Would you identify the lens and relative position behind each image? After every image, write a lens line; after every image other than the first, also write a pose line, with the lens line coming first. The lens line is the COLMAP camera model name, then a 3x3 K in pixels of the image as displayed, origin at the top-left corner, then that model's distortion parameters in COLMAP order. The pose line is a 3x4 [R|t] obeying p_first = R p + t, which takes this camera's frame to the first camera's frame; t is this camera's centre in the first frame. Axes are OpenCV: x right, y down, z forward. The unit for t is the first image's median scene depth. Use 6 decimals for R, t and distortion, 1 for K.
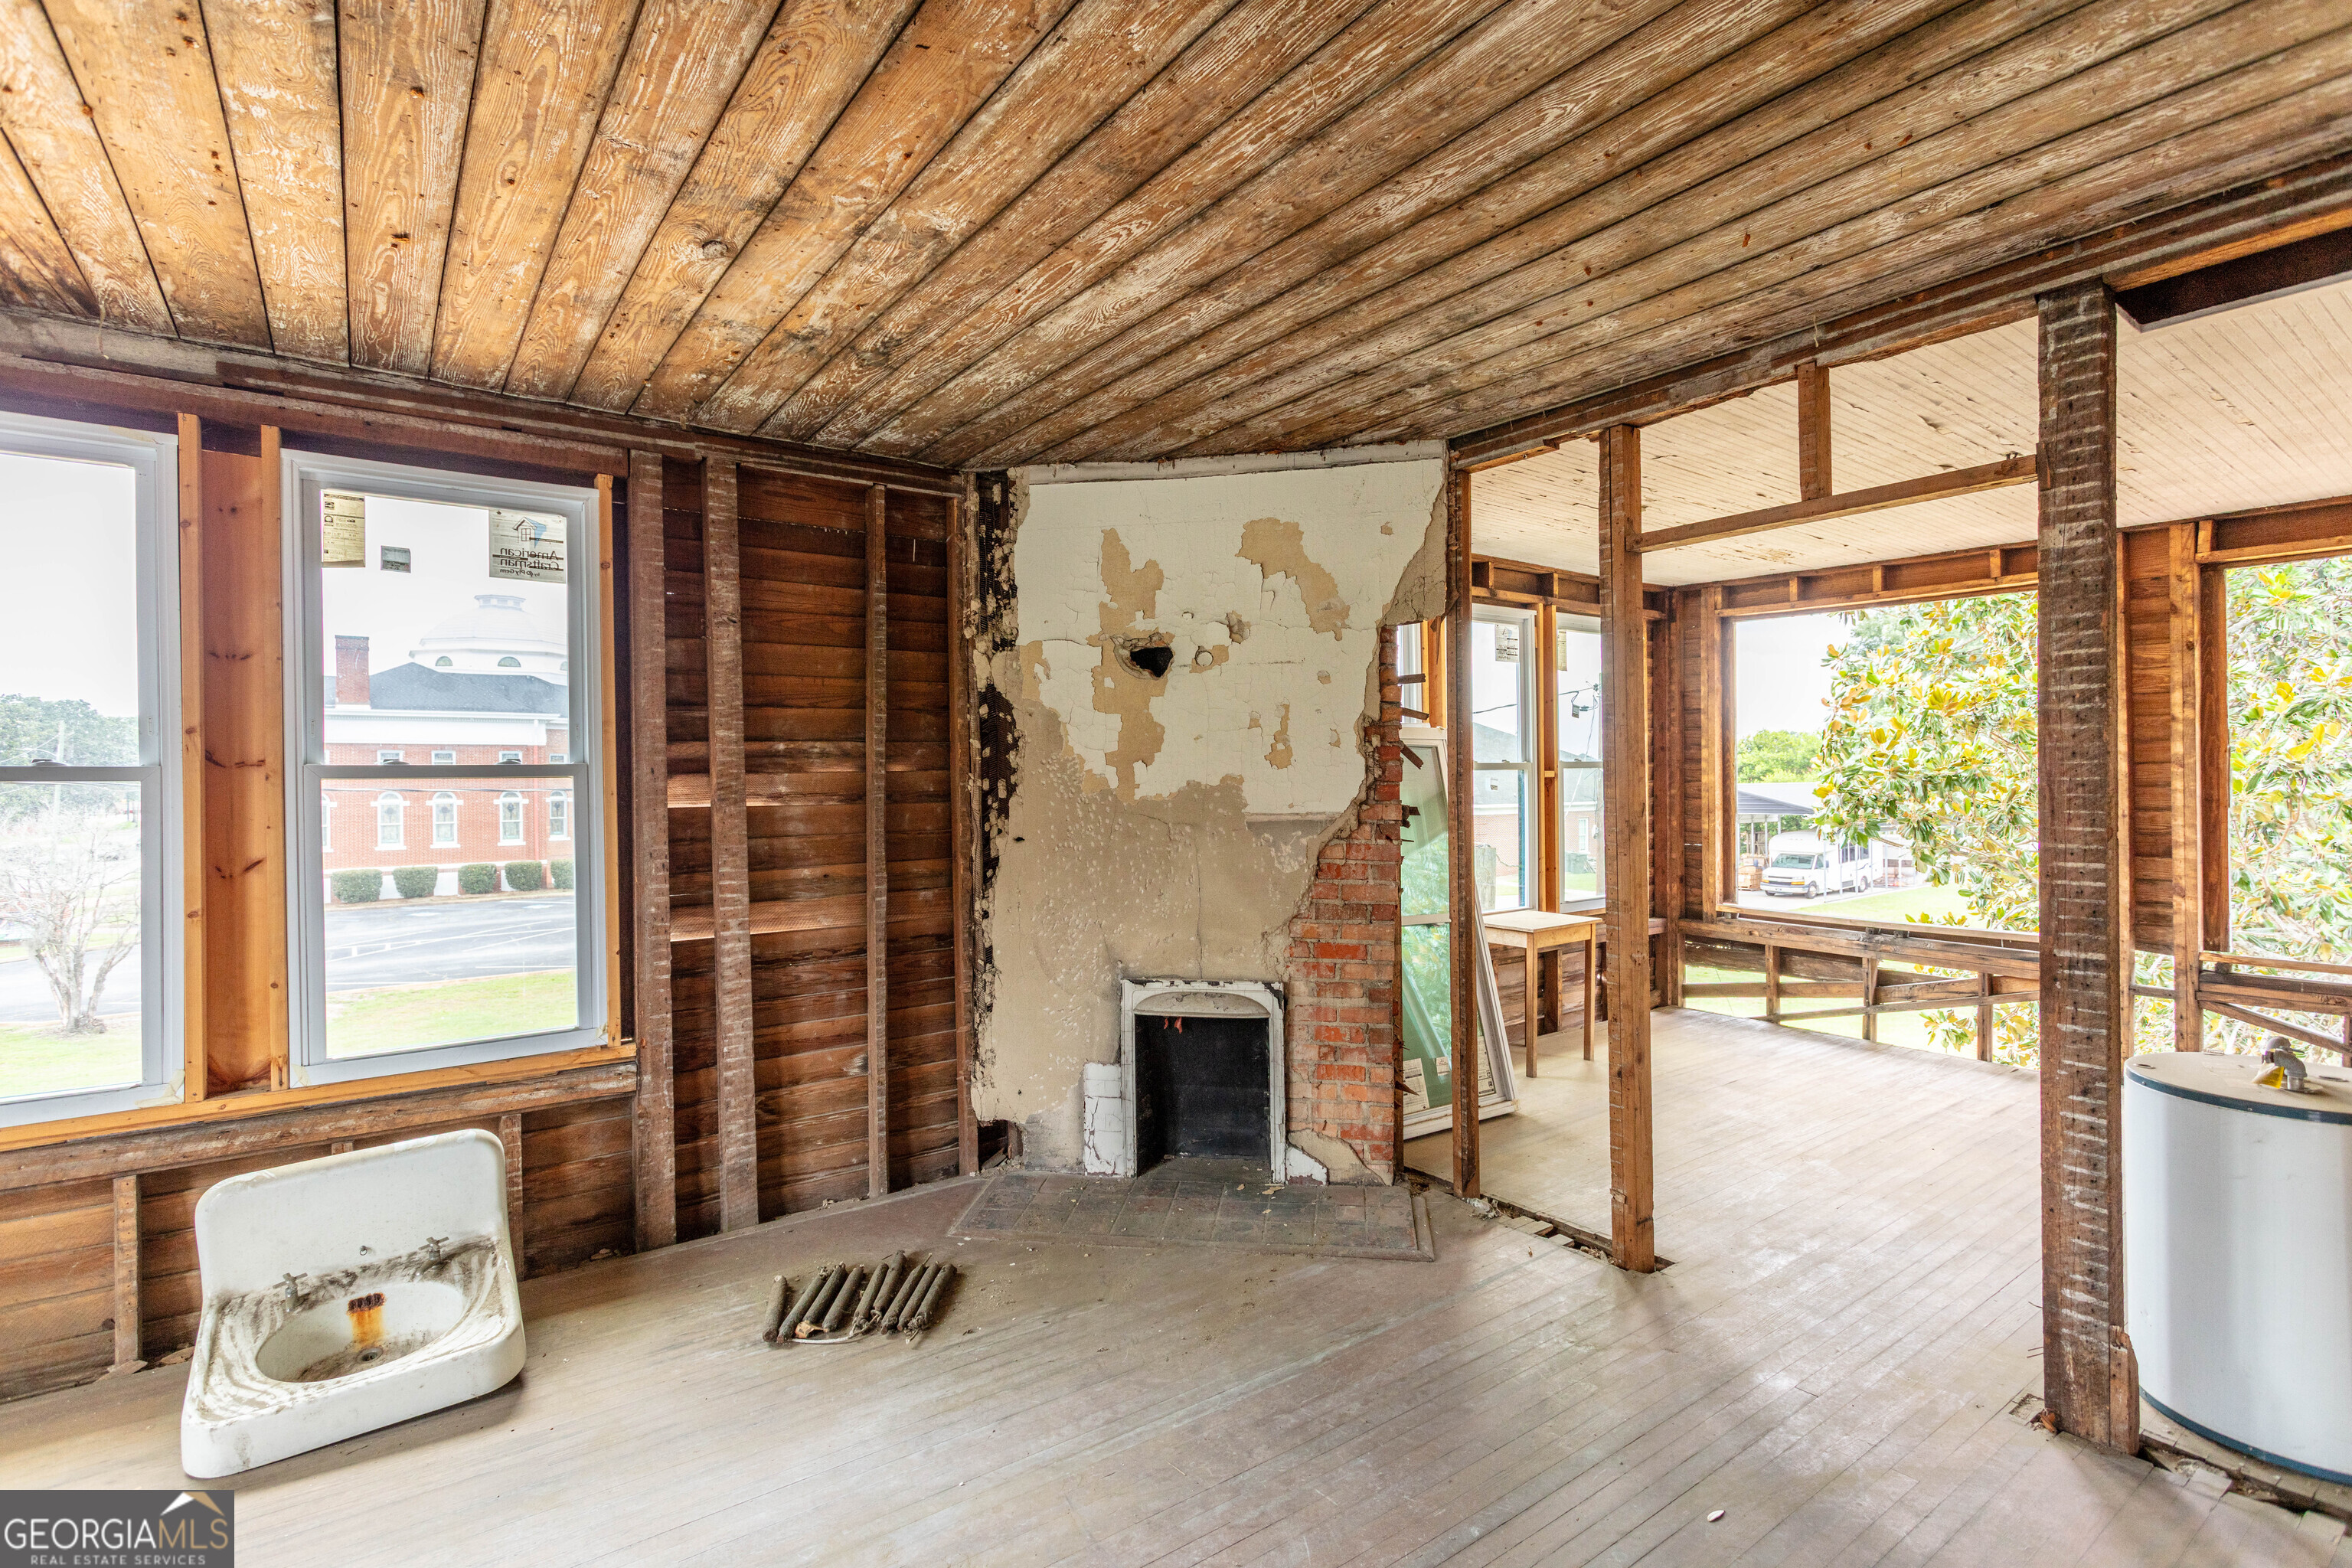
lens RADIAL K [[1131.9, 0, 1176.0], [0, 1131.9, 784.0], [0, 0, 1]] dist [-0.001026, 0.002881]
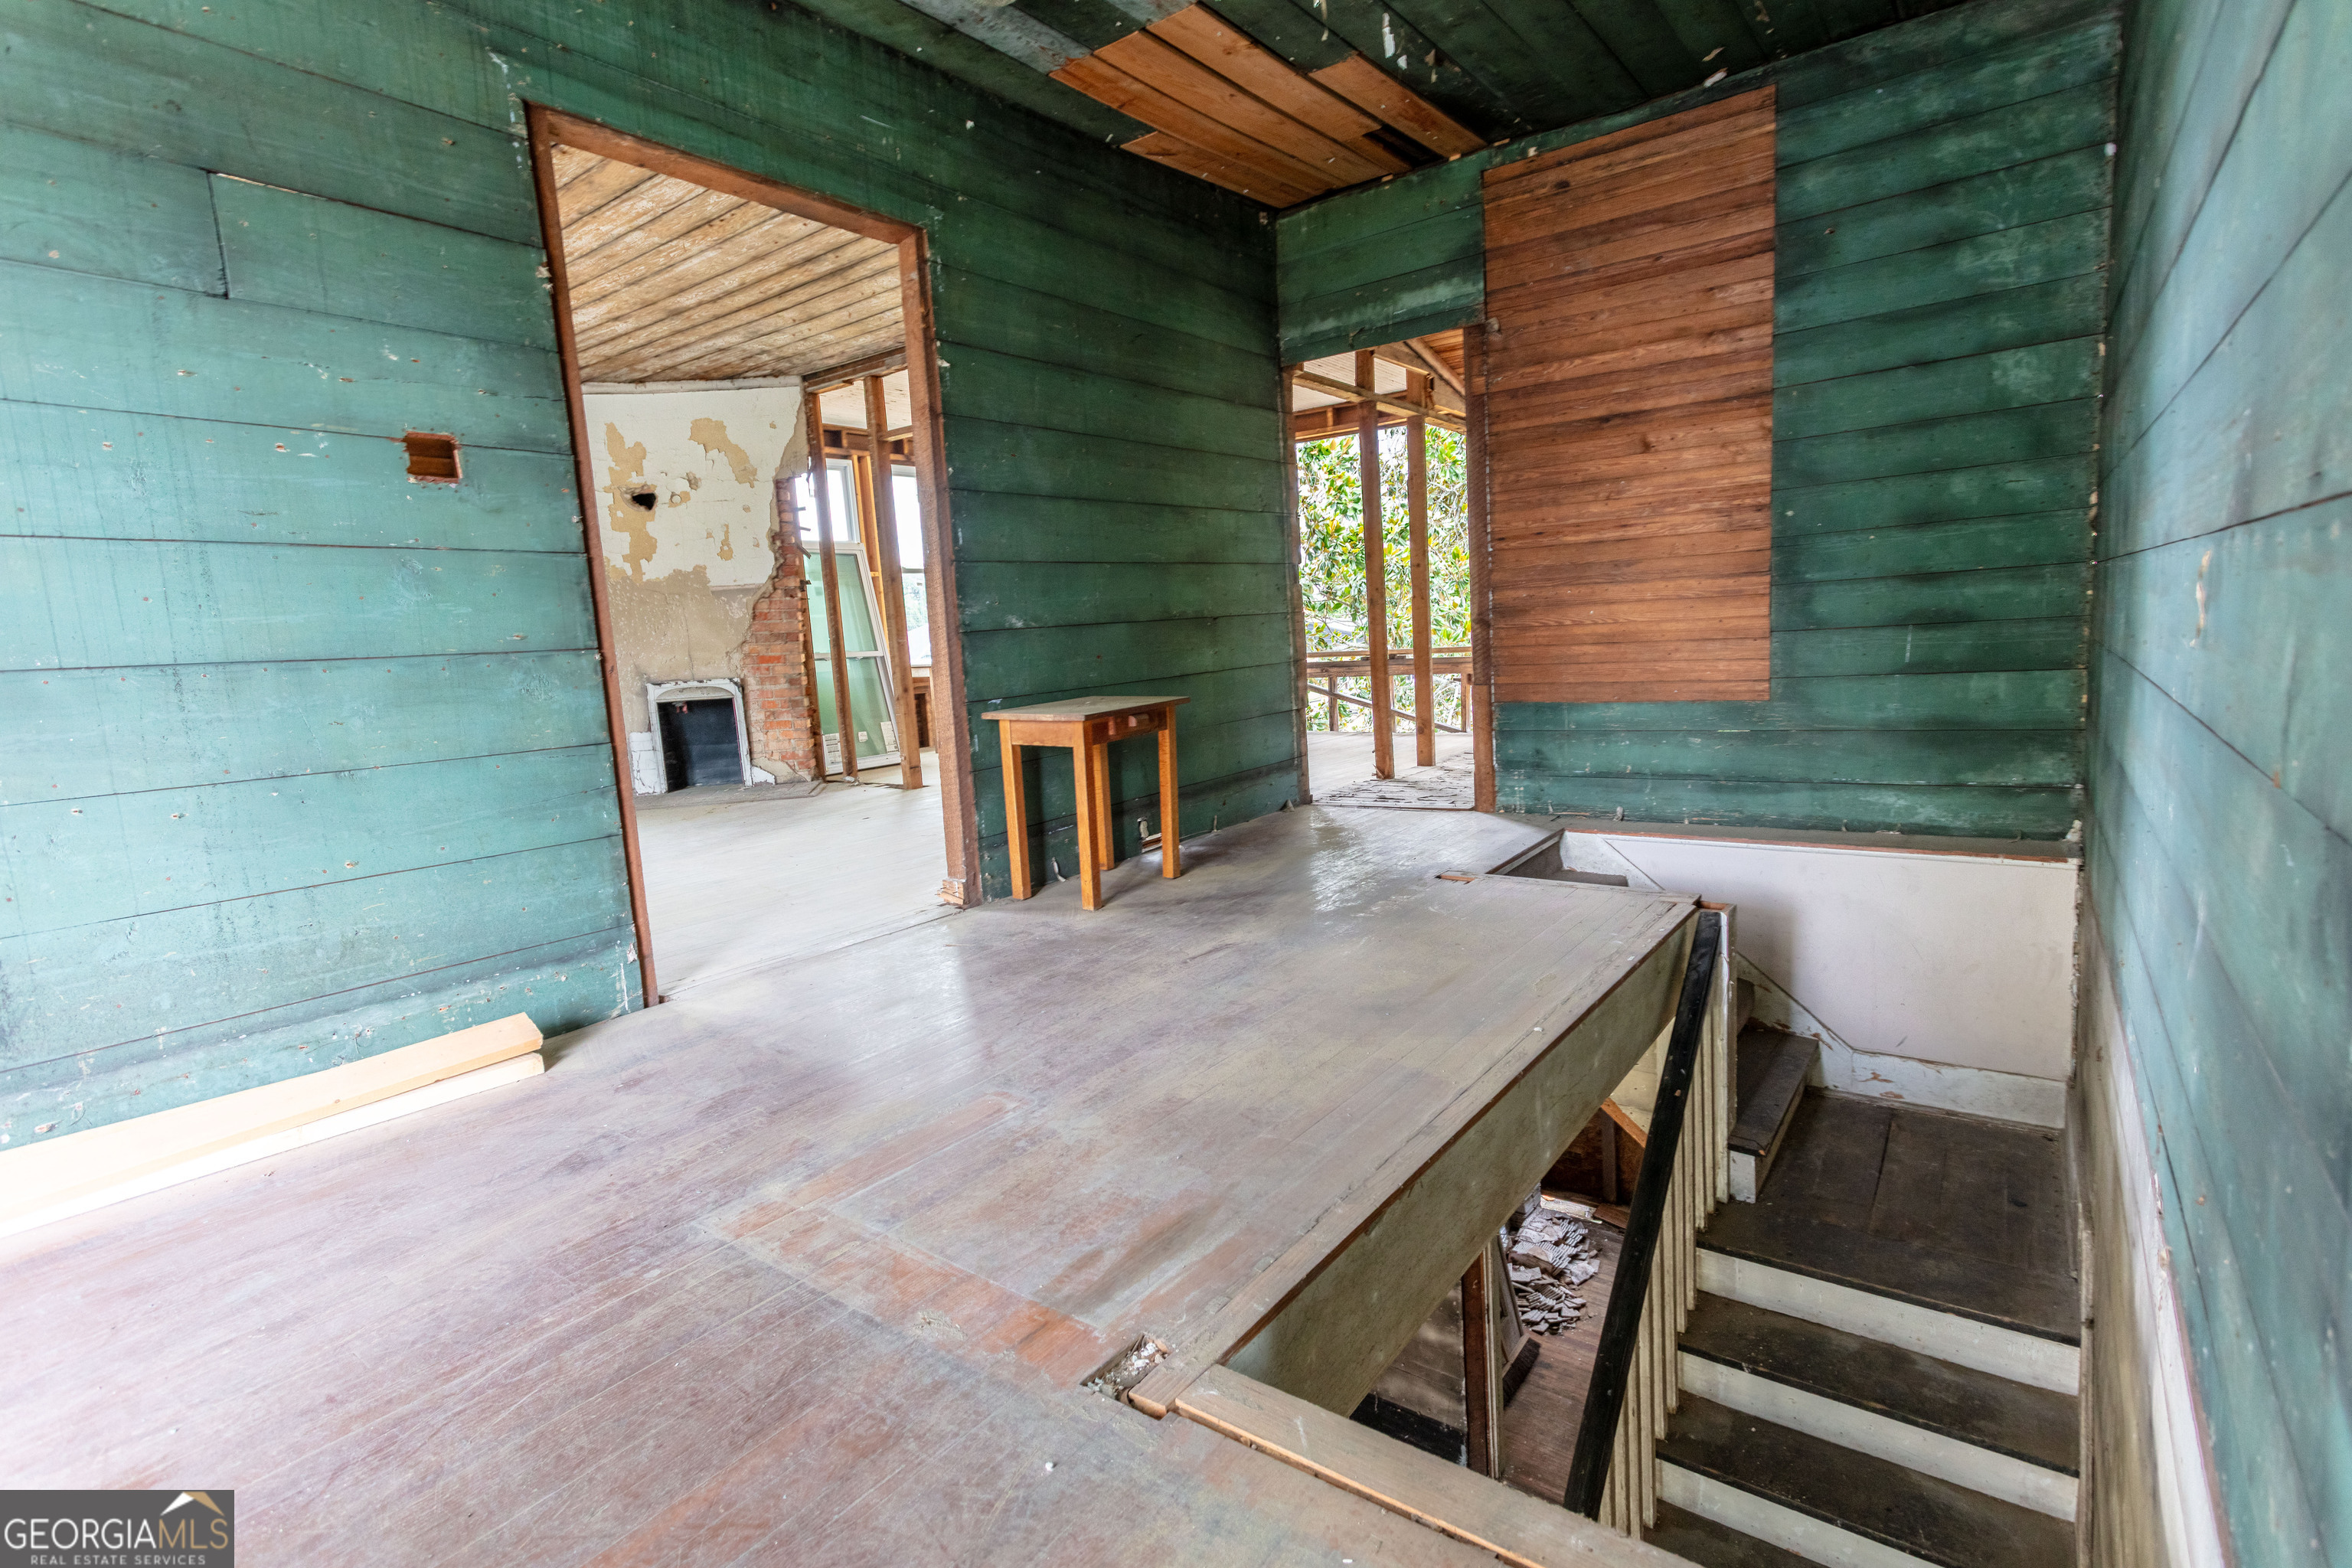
lens RADIAL K [[1108.6, 0, 1176.0], [0, 1108.6, 784.0], [0, 0, 1]] dist [-0.001097, 0.000242]
pose [[0.955326, -0.084047, 0.283350, 0.245906], [0.047086, 0.989750, 0.134825, 0.135283], [-0.291778, -0.115460, 0.949492, -0.939774]]
